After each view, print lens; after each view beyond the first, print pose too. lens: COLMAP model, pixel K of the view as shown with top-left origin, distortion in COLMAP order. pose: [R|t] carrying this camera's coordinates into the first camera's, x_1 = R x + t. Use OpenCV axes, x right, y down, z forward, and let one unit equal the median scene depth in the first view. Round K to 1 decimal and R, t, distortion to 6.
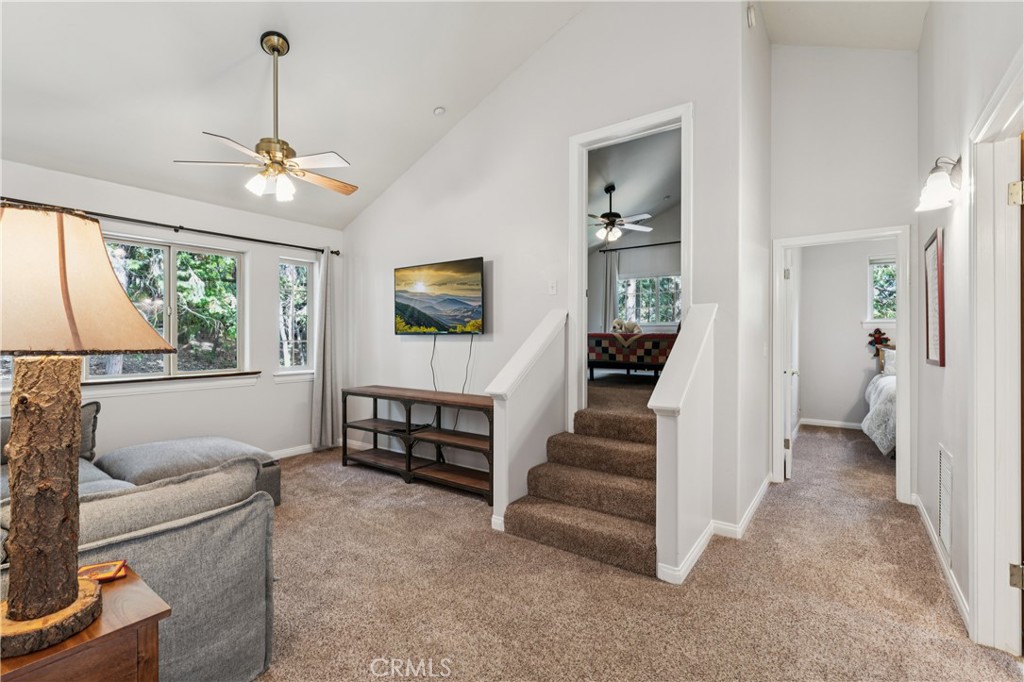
lens RADIAL K [[466.4, 0, 510.0], [0, 466.4, 340.3], [0, 0, 1]] dist [-0.003716, 0.000103]
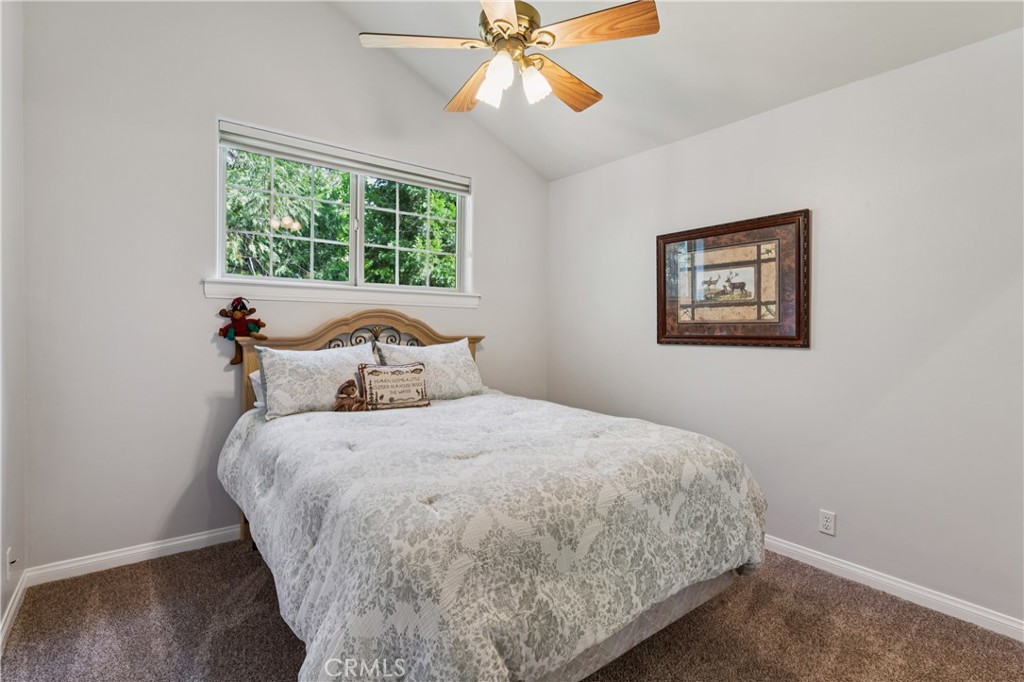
lens RADIAL K [[487.0, 0, 513.7], [0, 487.0, 333.1], [0, 0, 1]] dist [-0.000078, 0.000056]
pose [[0.283847, -0.004810, 0.958858, 0.439725], [0.000132, 0.999988, 0.004977, 0.004298], [-0.958870, -0.001286, 0.283844, 0.637676]]
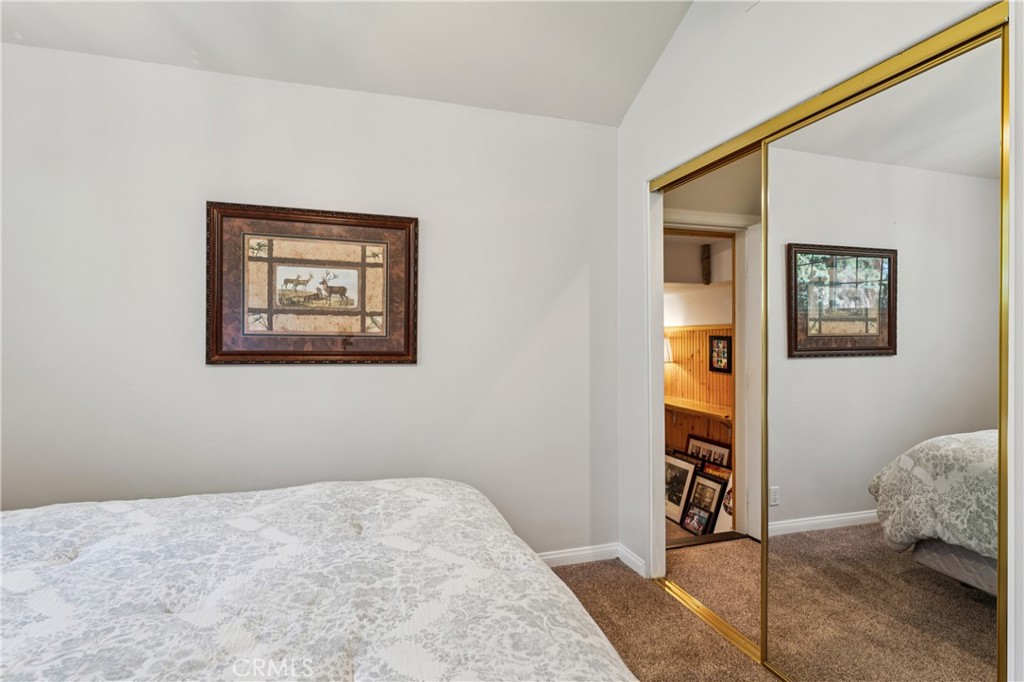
lens RADIAL K [[552.1, 0, 512.5], [0, 552.1, 347.7], [0, 0, 1]] dist [-0.000738, -0.000698]
pose [[-0.802753, -0.002264, 0.596307, 0.706588], [-0.002911, 0.999996, -0.000123, 0.007416], [-0.596304, -0.001835, -0.802756, 1.005515]]
